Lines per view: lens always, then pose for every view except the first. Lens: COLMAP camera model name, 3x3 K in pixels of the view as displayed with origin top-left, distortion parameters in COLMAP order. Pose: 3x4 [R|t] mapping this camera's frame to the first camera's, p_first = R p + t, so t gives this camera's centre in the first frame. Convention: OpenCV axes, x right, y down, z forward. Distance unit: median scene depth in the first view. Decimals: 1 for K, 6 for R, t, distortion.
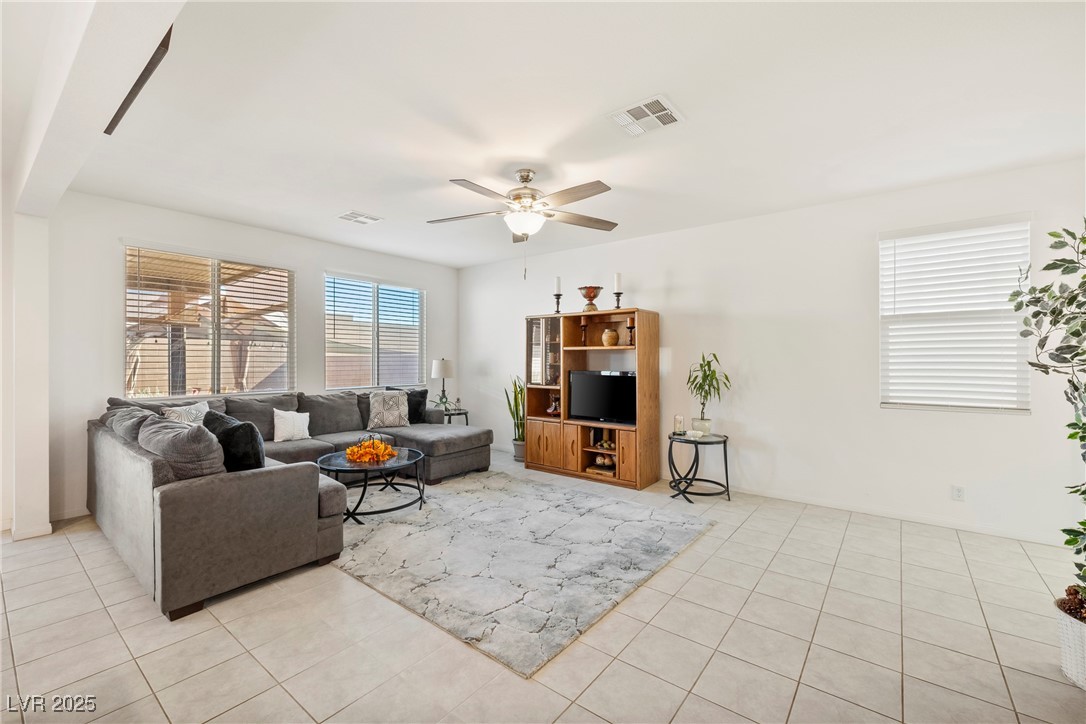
lens RADIAL K [[456.8, 0, 541.2], [0, 456.8, 358.5], [0, 0, 1]] dist [0.003679, 0.000503]
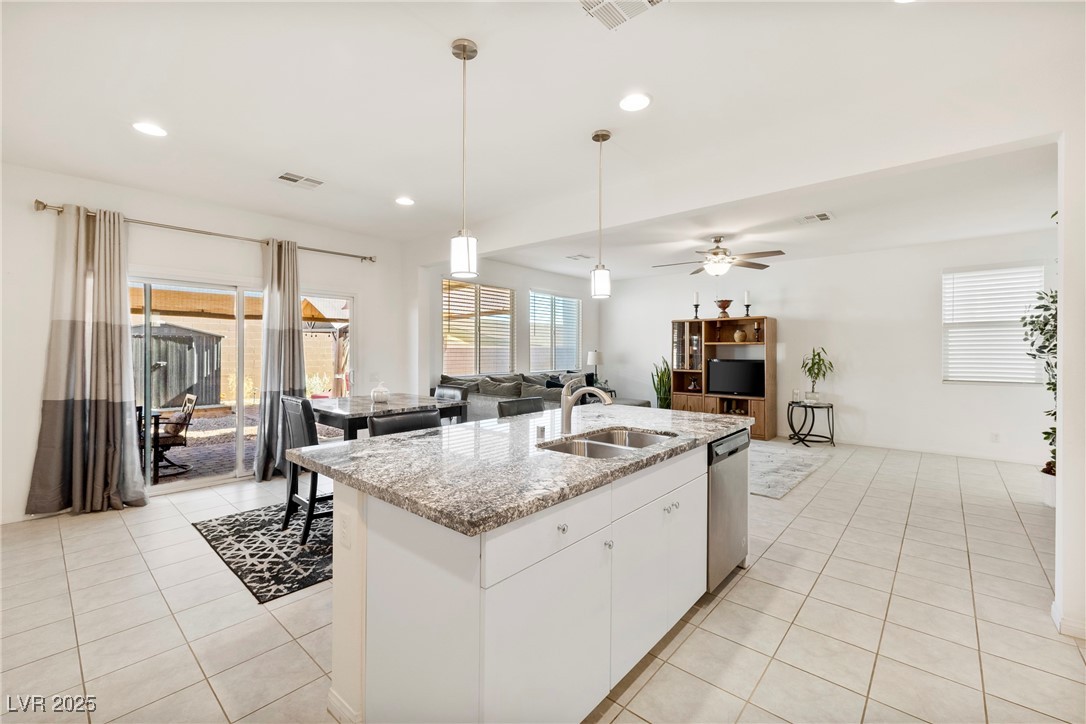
lens RADIAL K [[456.8, 0, 541.8], [0, 456.8, 352.0], [0, 0, 1]] dist [0.003679, 0.000503]
pose [[0.998502, 0.001094, -0.054697, -0.453698], [-0.000872, 0.999991, 0.004087, -0.001737], [0.054701, -0.004033, 0.998495, -0.532641]]
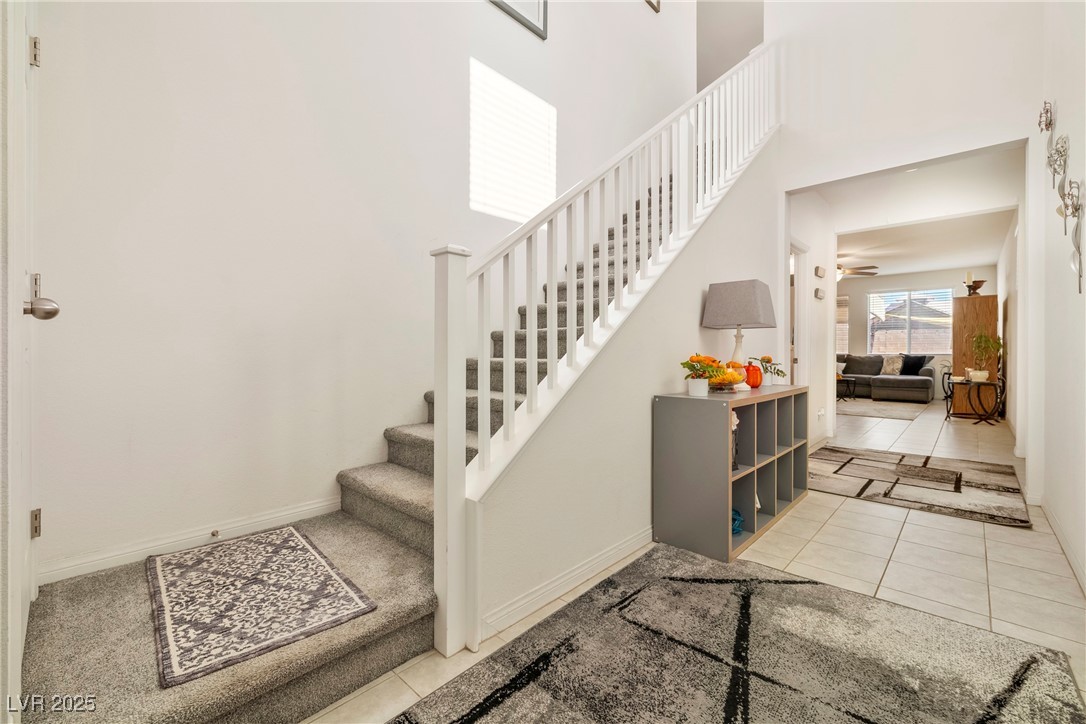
lens RADIAL K [[456.8, 0, 548.2], [0, 456.8, 359.3], [0, 0, 1]] dist [0.003679, 0.000503]
pose [[-0.069148, 0.009469, -0.997561, 1.965416], [0.002711, 0.999953, 0.009304, 0.089159], [0.997603, -0.002061, -0.069171, -0.275926]]
